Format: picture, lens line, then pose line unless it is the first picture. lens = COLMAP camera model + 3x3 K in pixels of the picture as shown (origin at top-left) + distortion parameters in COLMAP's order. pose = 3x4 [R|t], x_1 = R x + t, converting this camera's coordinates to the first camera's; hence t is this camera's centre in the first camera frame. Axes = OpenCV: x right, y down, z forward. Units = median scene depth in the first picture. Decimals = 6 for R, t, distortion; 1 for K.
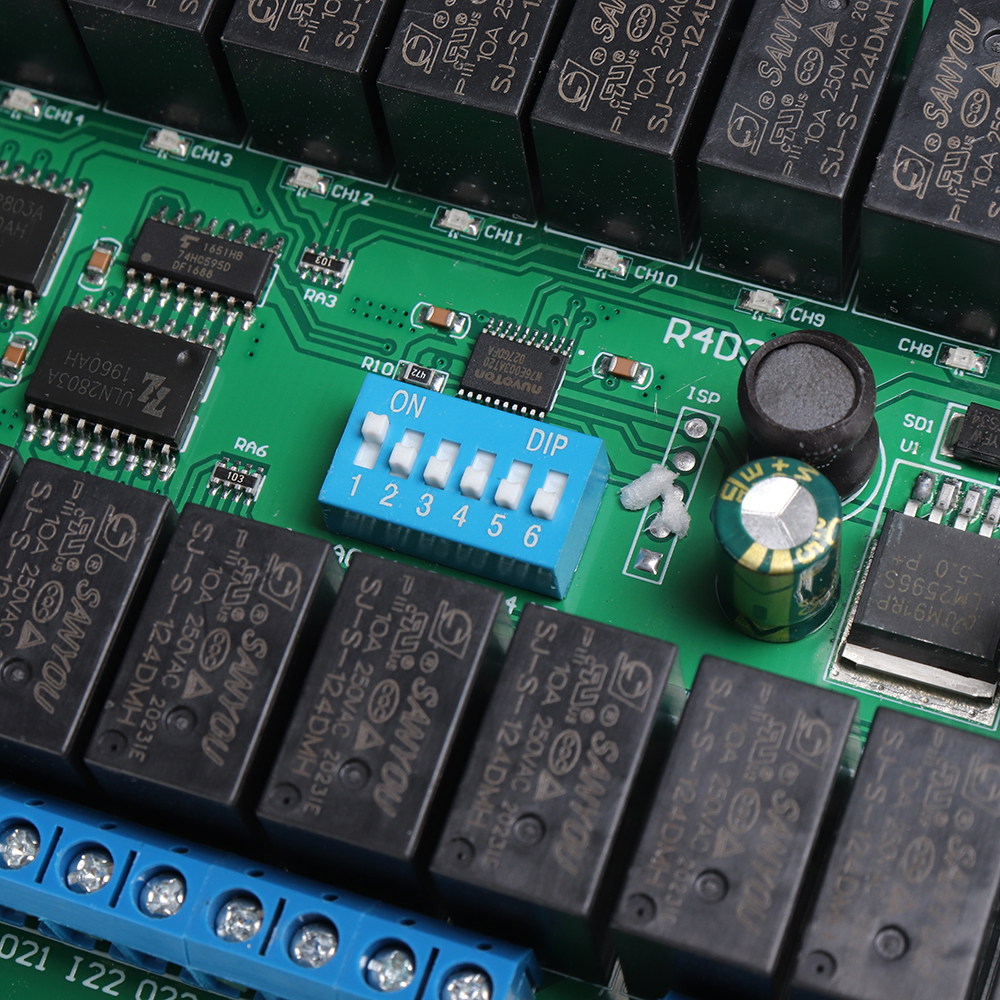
lens RADIAL K [[3254.5, 0, 500.0], [0, 3254.5, 500.0], [0, 0, 1]] dist [0.055621, 0.093222]
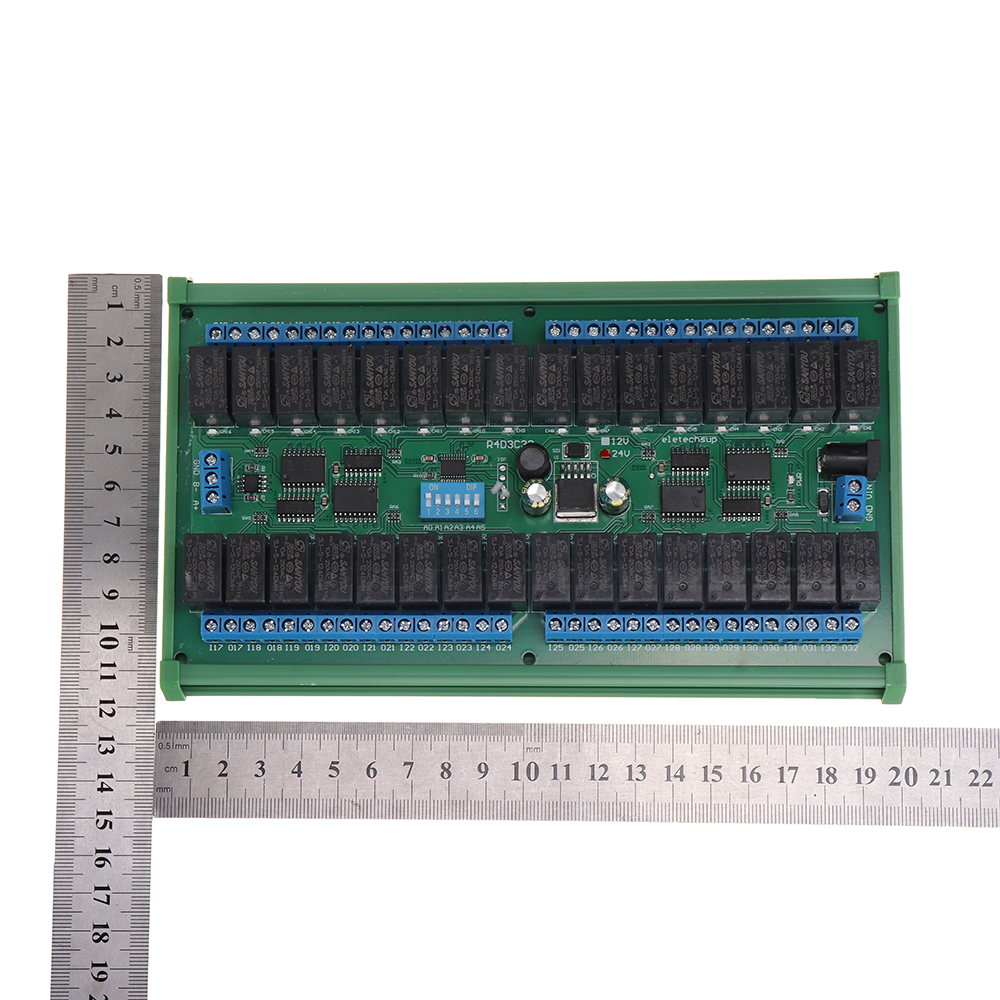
lens RADIAL K [[2783.7, 0, 414.0], [0, 2783.7, 621.9], [0, 0, 1]] dist [0.149437, 0.227395]
pose [[0.944491, -0.313611, 0.097904, -0.429645], [0.284876, 0.930204, 0.231445, -0.661196], [-0.163654, -0.190707, 0.967909, -2.274142]]
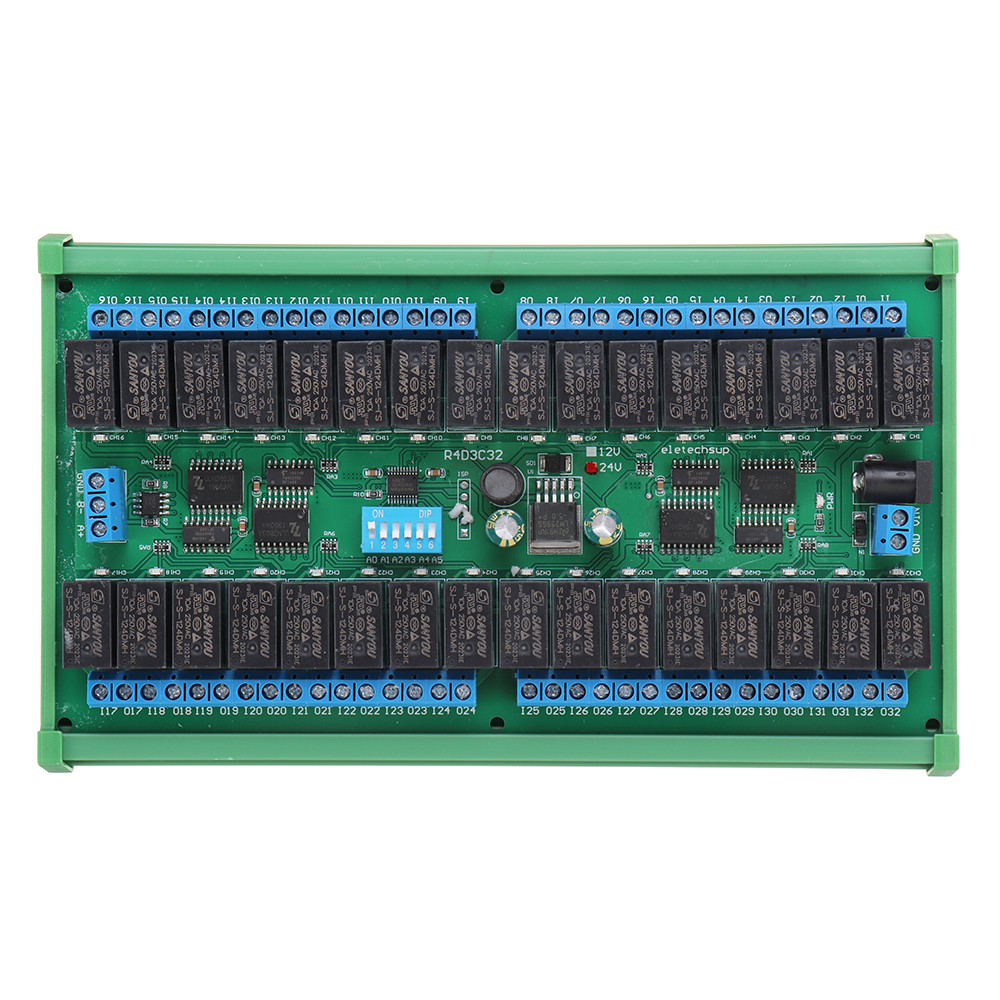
lens RADIAL K [[2543.1, 0, 515.6], [0, 2543.1, 522.6], [0, 0, 1]] dist [0.177661, -0.040090]
pose [[0.939362, -0.330444, 0.091686, -0.131702], [0.276798, 0.888447, 0.366121, -0.885136], [-0.202440, -0.318542, 0.926039, -1.309562]]
